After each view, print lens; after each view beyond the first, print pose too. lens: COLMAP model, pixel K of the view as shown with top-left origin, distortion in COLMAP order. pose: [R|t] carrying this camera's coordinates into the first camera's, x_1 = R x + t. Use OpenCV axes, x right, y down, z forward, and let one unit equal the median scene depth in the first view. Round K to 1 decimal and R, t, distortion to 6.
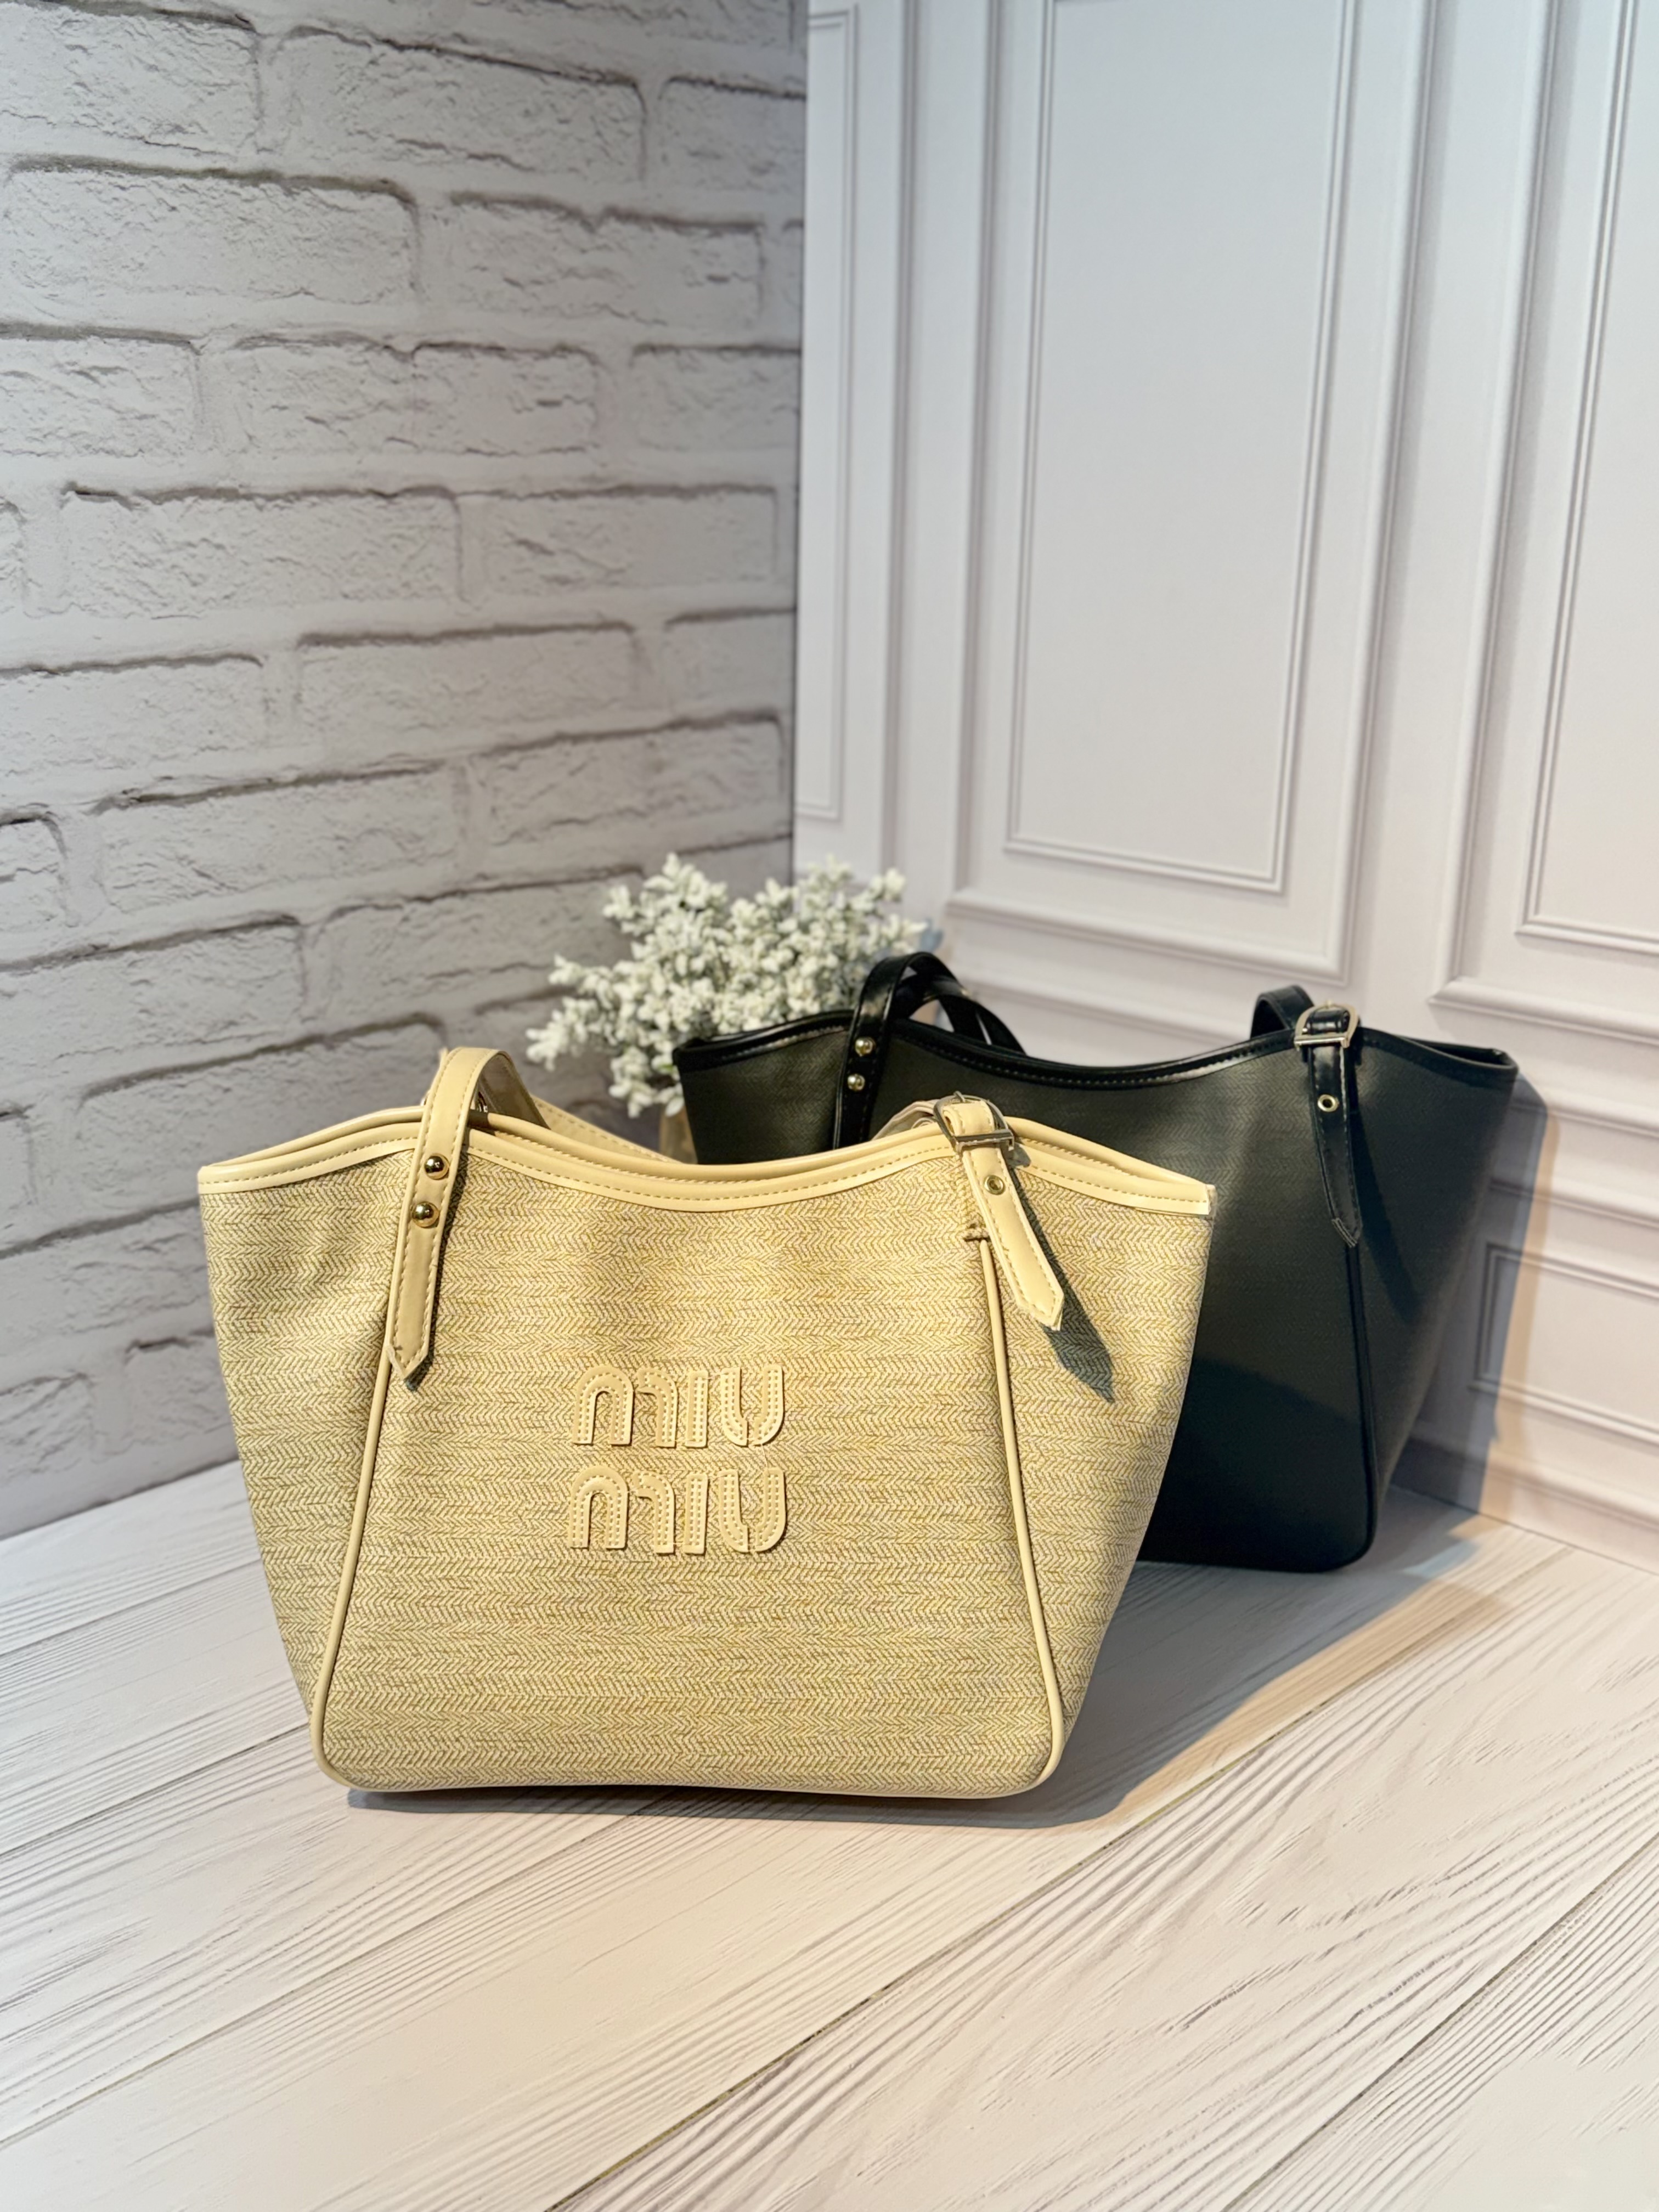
lens RADIAL K [[2440.4, 0, 839.6], [0, 2440.4, 1111.0], [0, 0, 1]] dist [0.233124, -0.554921]
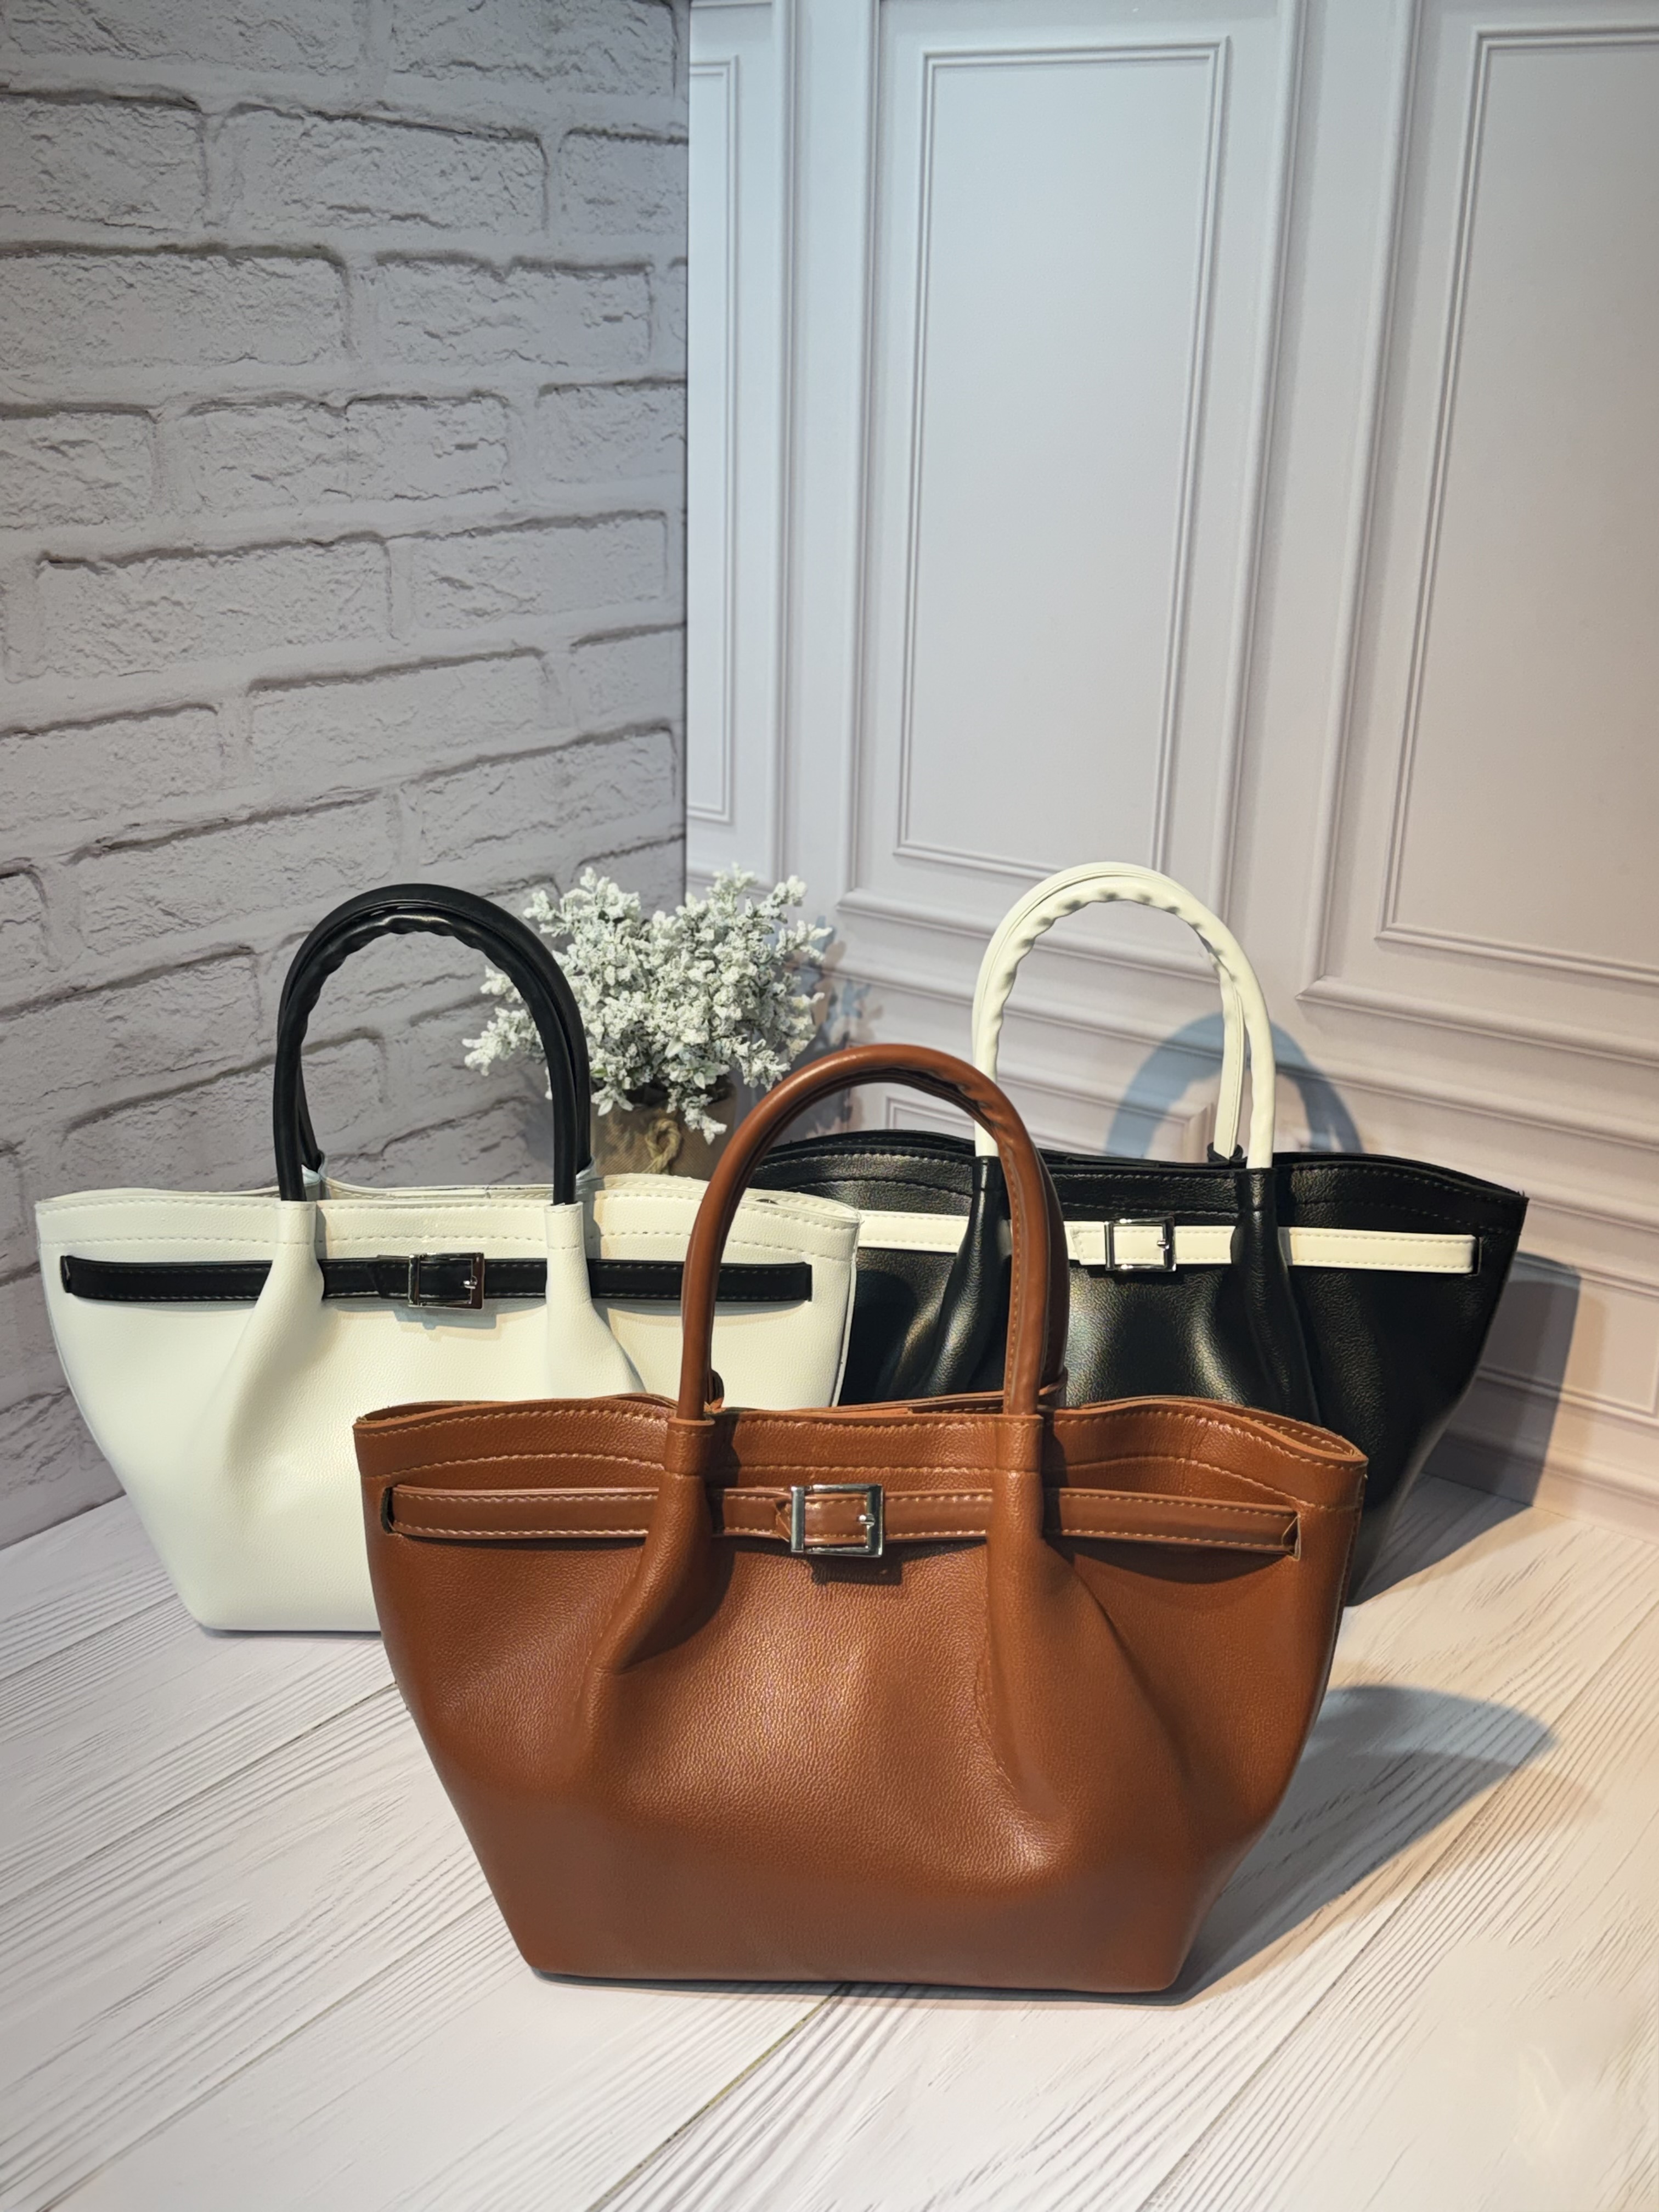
lens RADIAL K [[2428.2, 0, 840.5], [0, 2428.2, 1121.8], [0, 0, 1]] dist [0.236588, -0.560444]
pose [[0.993033, -0.035217, 0.112447, -0.092716], [0.029198, 0.998074, 0.054733, -0.055139], [-0.114158, -0.051068, 0.992149, -0.077540]]
